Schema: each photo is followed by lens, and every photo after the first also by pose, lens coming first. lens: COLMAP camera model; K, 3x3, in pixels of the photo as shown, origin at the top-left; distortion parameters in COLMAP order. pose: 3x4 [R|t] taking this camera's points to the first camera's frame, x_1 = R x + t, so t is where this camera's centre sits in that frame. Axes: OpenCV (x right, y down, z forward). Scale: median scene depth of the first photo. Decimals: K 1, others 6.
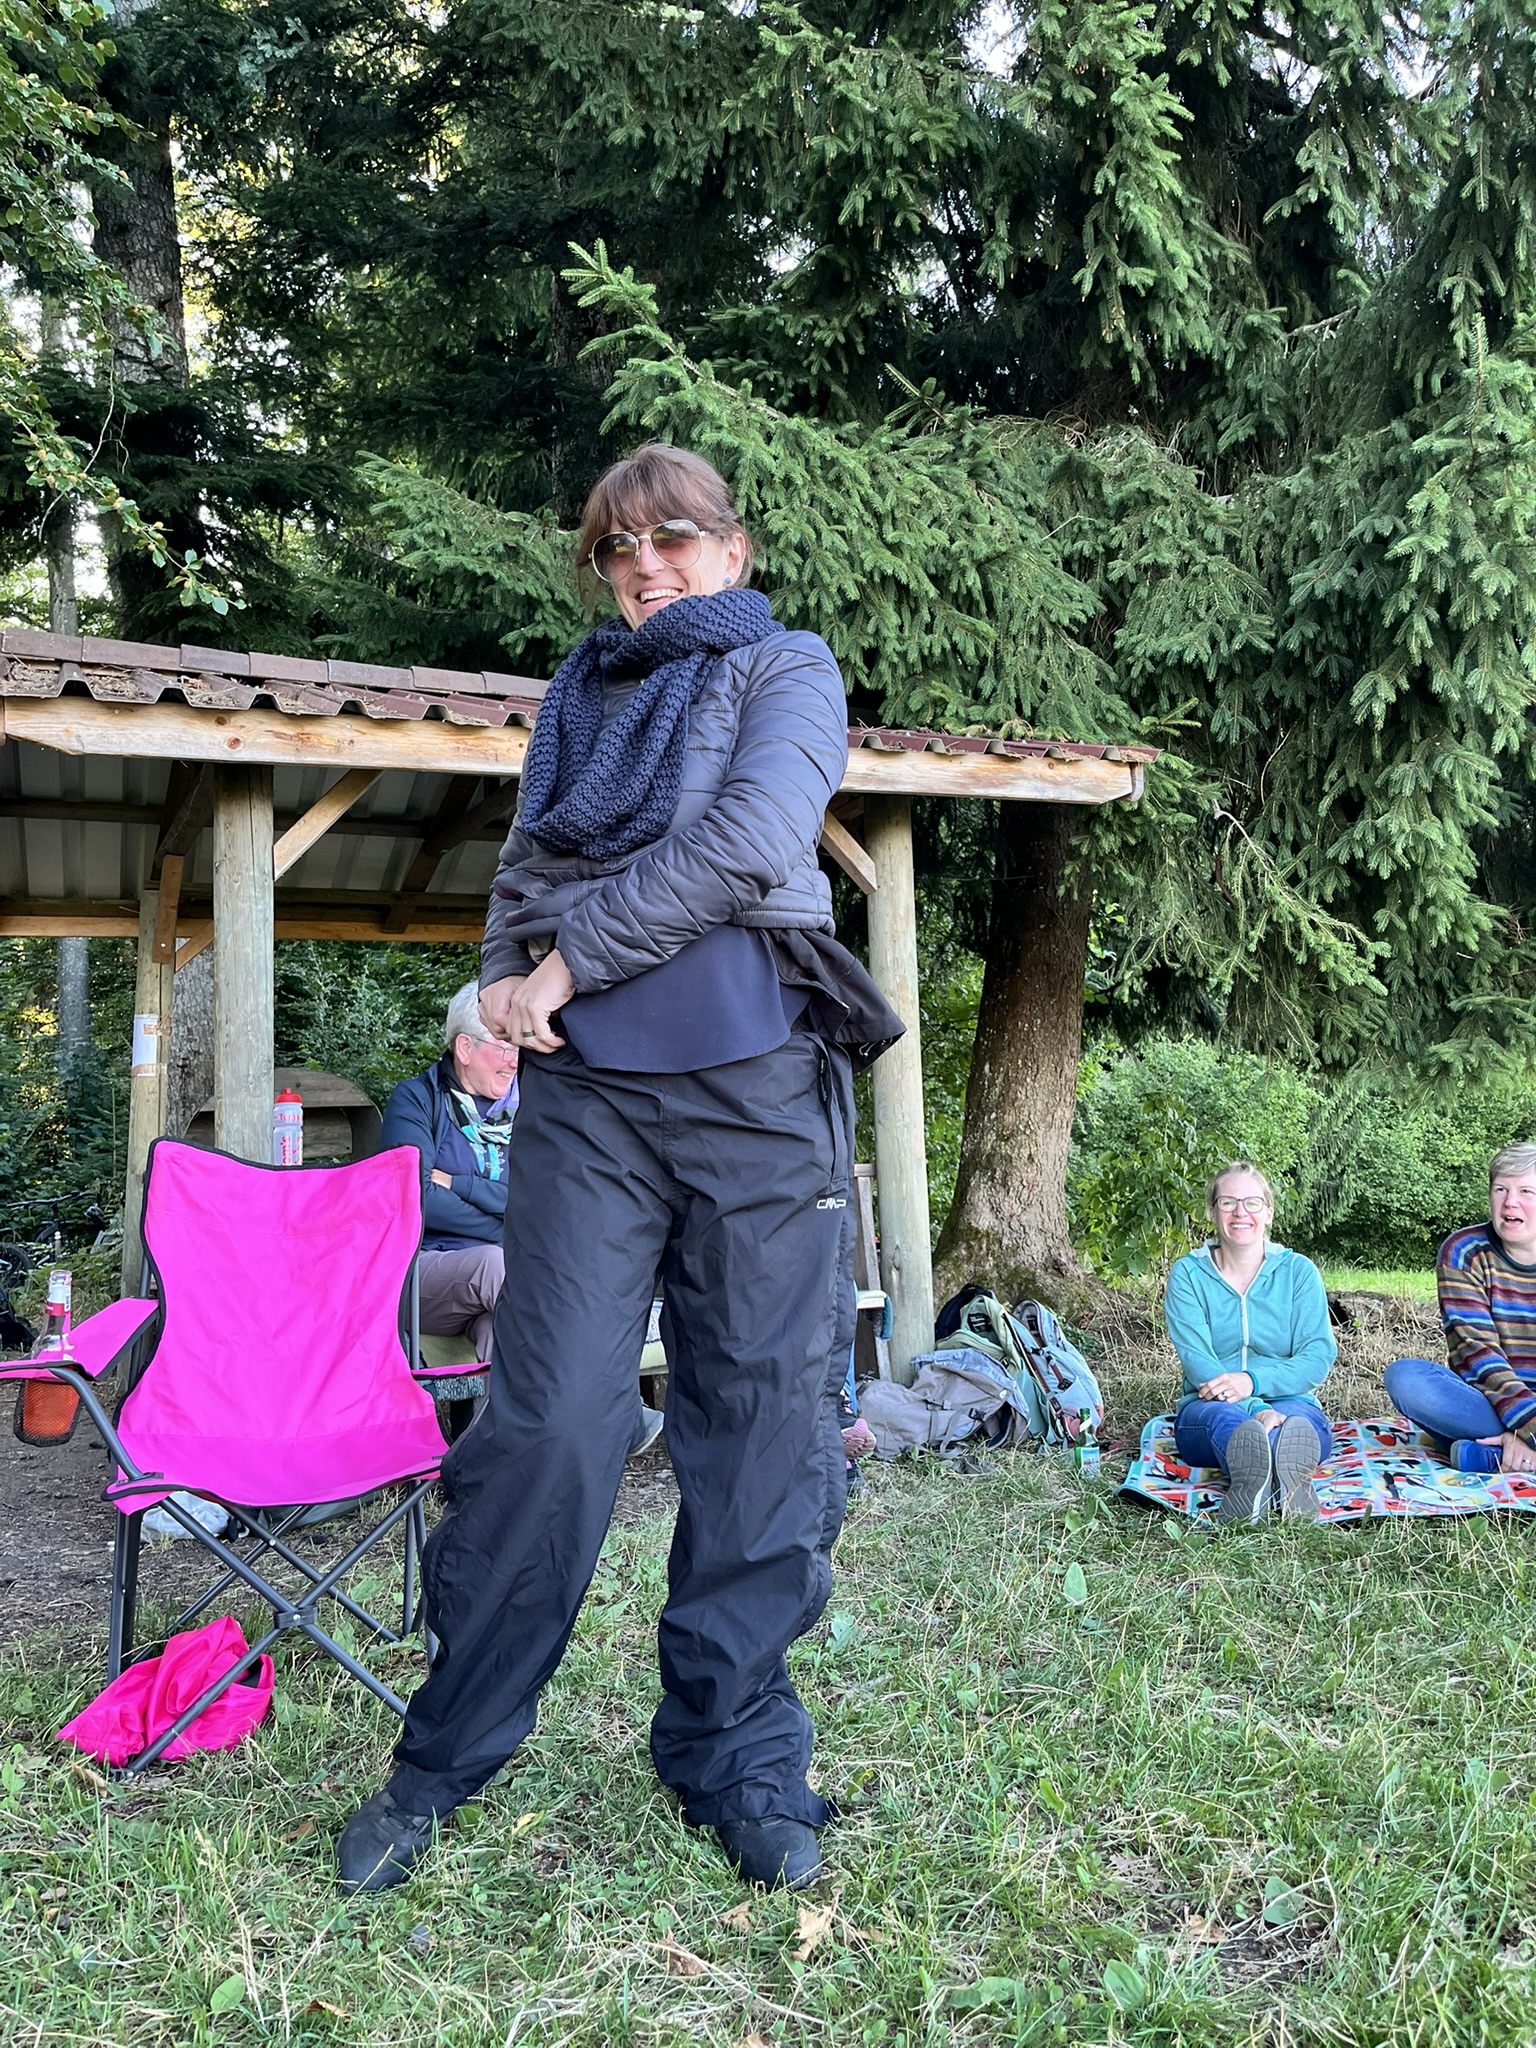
lens RADIAL K [[1597.1, 0, 798.2], [0, 1597.1, 1019.8], [0, 0, 1]] dist [0.130399, -0.179774]
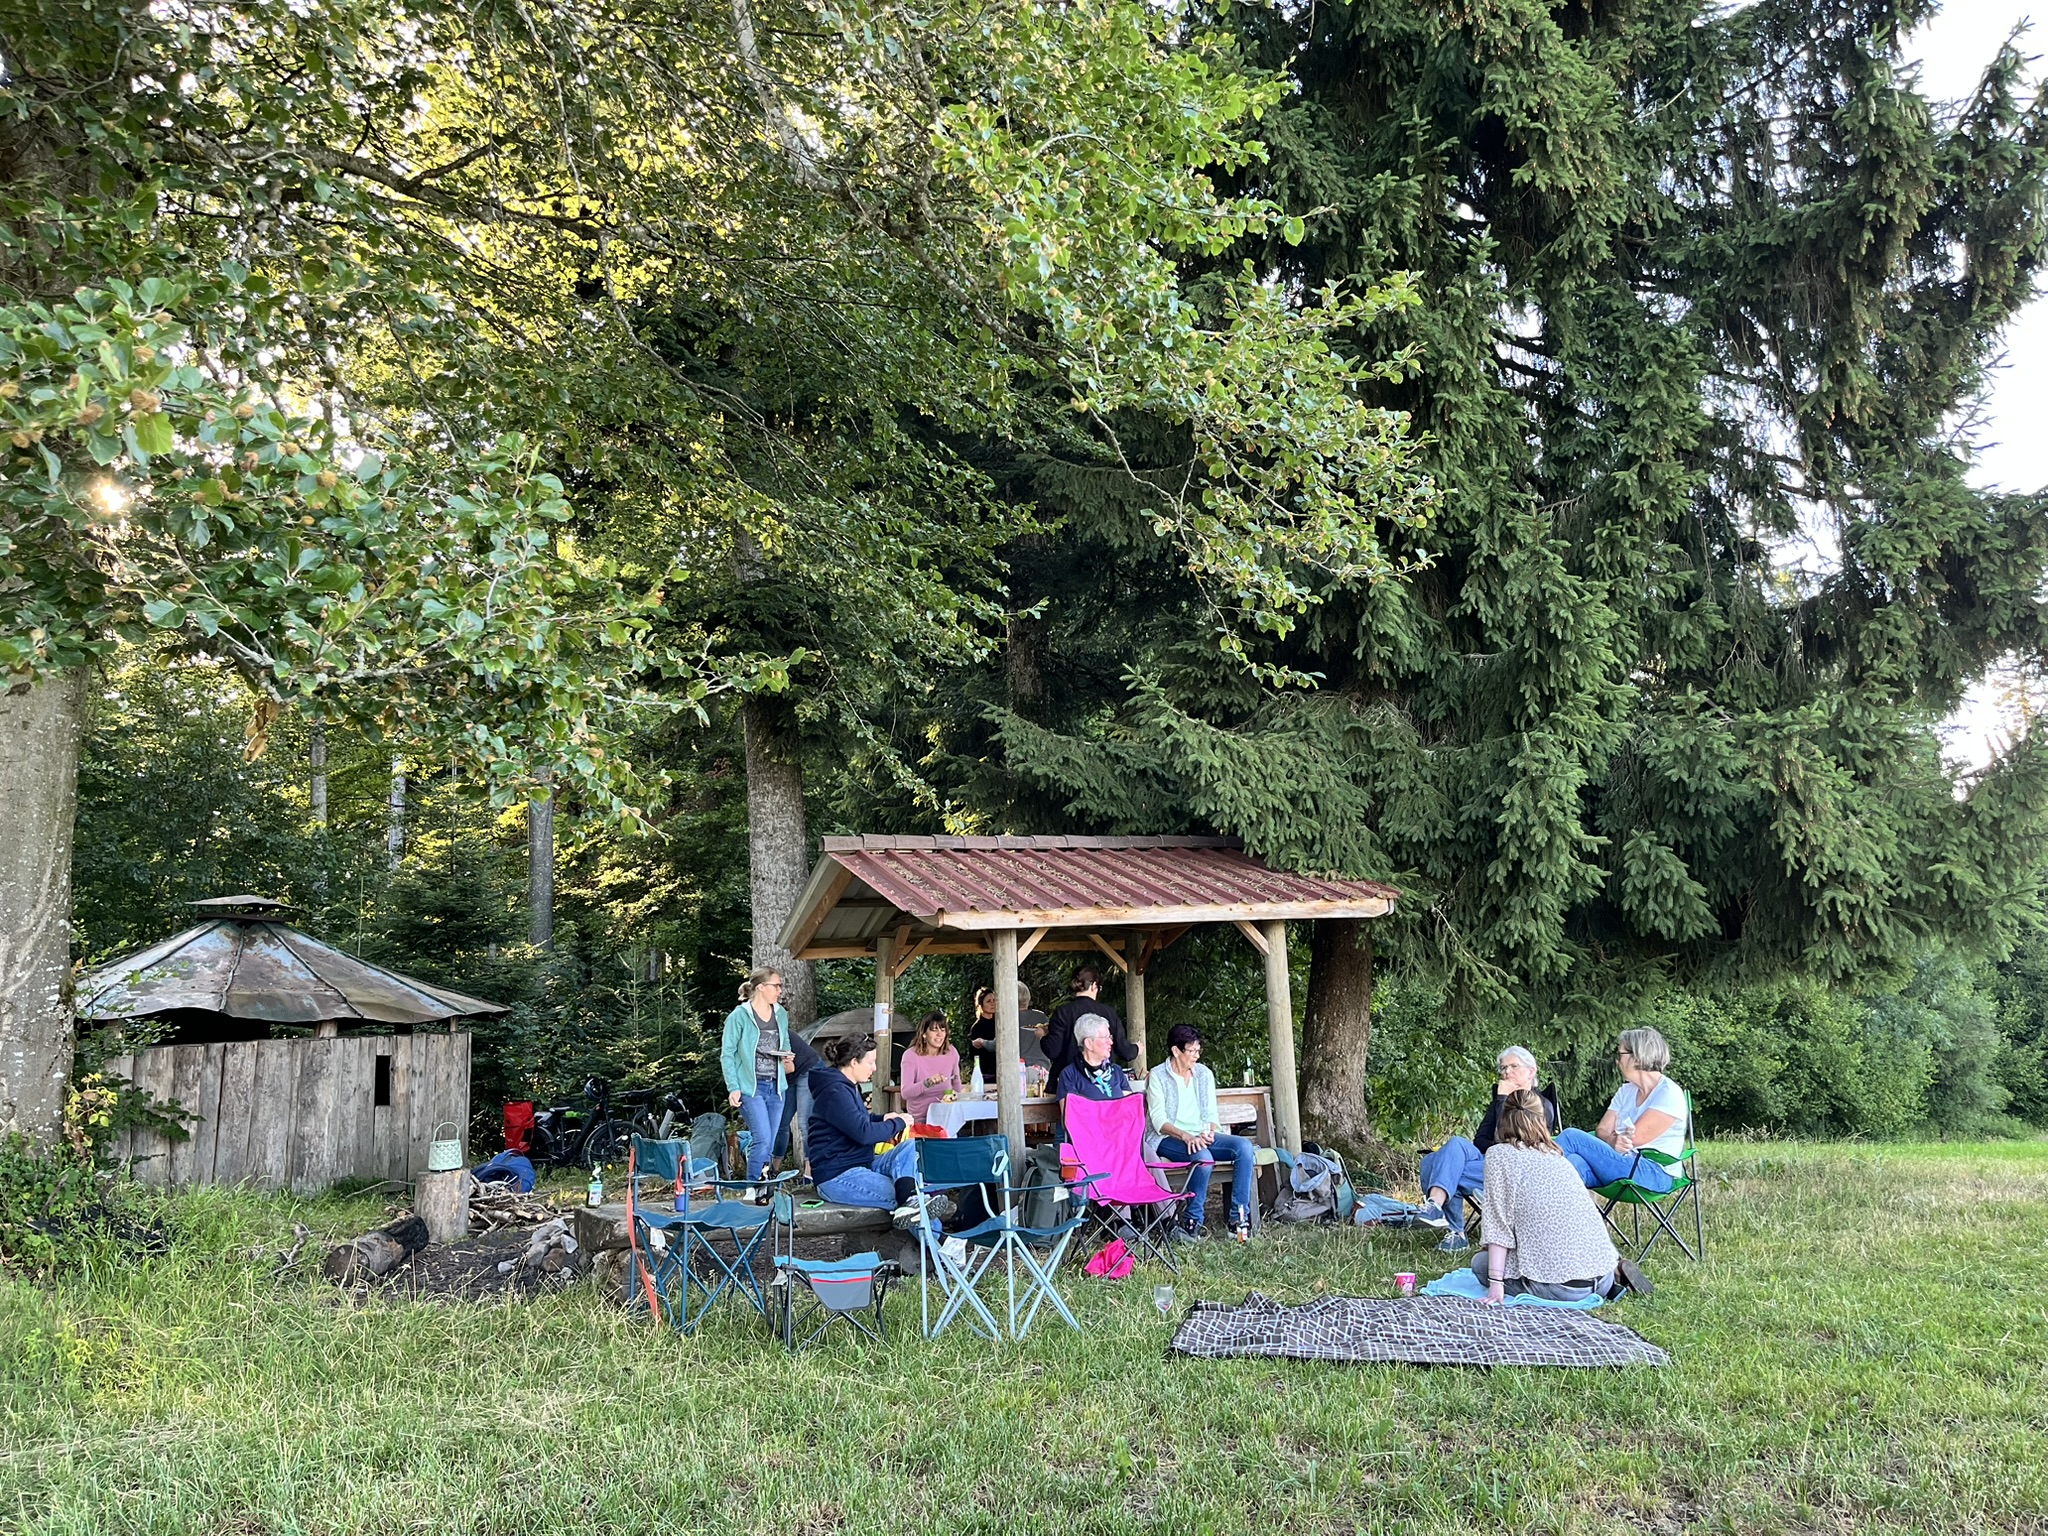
lens RADIAL K [[1575.5, 0, 1024.0], [0, 1575.5, 768.0], [0, 0, 1]] dist [0.104640, -0.113102]
pose [[0.999085, -0.010587, -0.041449, -0.175933], [0.007396, 0.997052, -0.076375, -0.161258], [0.042135, 0.075998, 0.996217, -1.063450]]
